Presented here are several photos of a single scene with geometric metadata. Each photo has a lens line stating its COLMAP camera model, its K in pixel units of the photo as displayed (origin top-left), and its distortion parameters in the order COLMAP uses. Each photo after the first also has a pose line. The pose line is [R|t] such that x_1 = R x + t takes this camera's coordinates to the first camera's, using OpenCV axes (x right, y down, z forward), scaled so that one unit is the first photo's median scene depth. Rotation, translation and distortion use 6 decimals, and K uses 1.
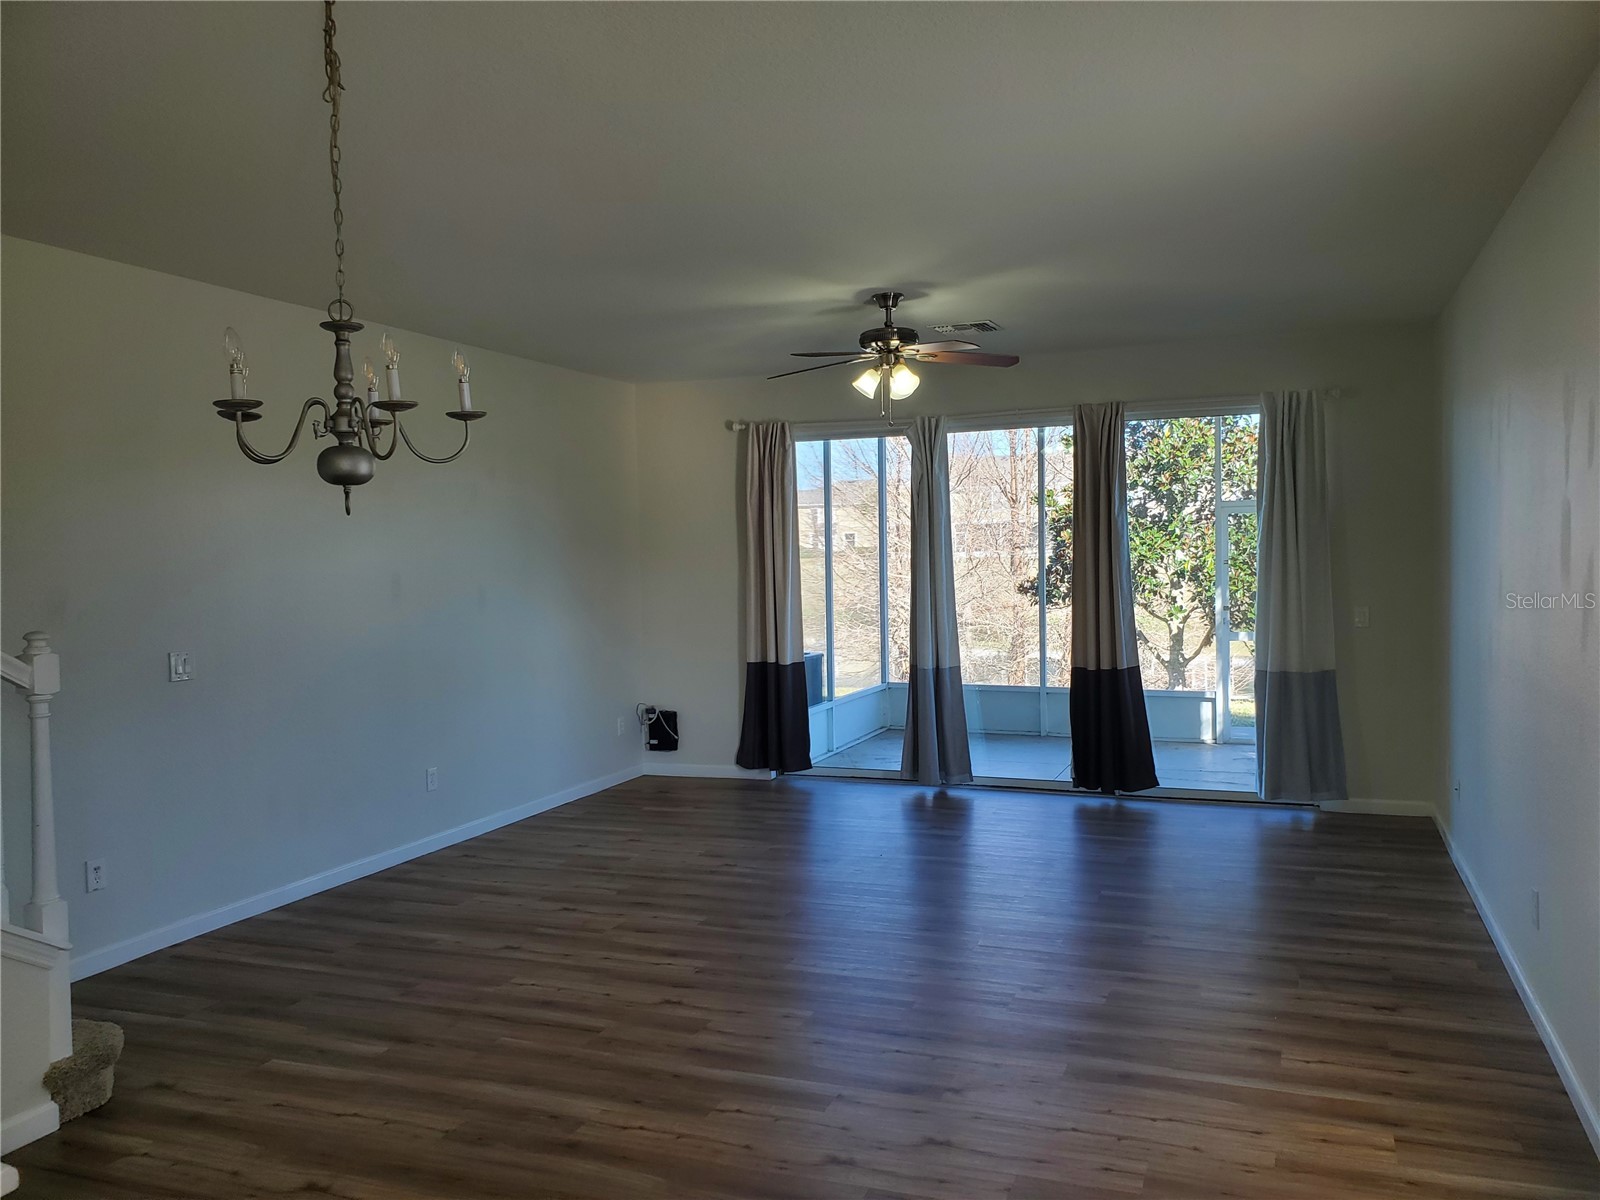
lens RADIAL K [[1227.2, 0, 823.4], [0, 1227.2, 603.5], [0, 0, 1]] dist [0.012960, -0.015739]
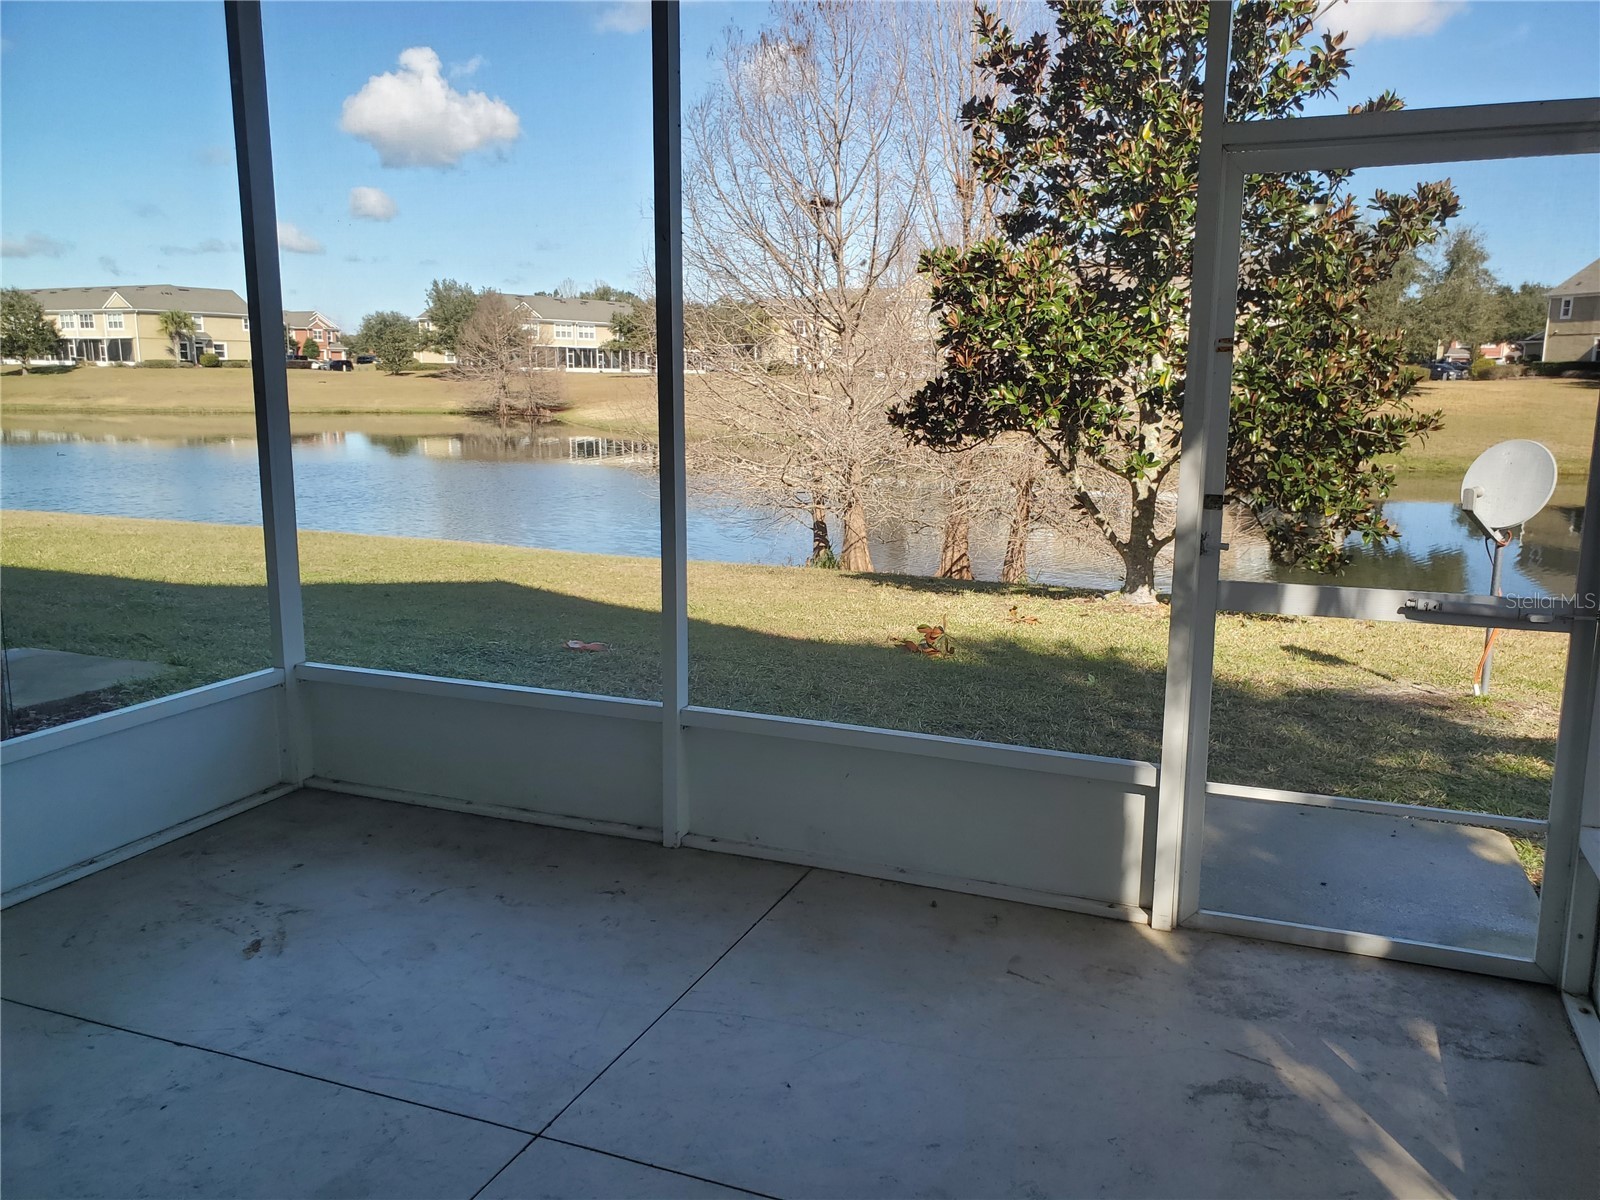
lens RADIAL K [[1227.2, 0, 827.8], [0, 1227.2, 602.7], [0, 0, 1]] dist [0.012960, -0.015739]
pose [[0.999570, 0.029282, 0.001371, 0.139918], [-0.029184, 0.989641, 0.140564, -0.005082], [0.002759, -0.140544, 0.990071, 0.419218]]
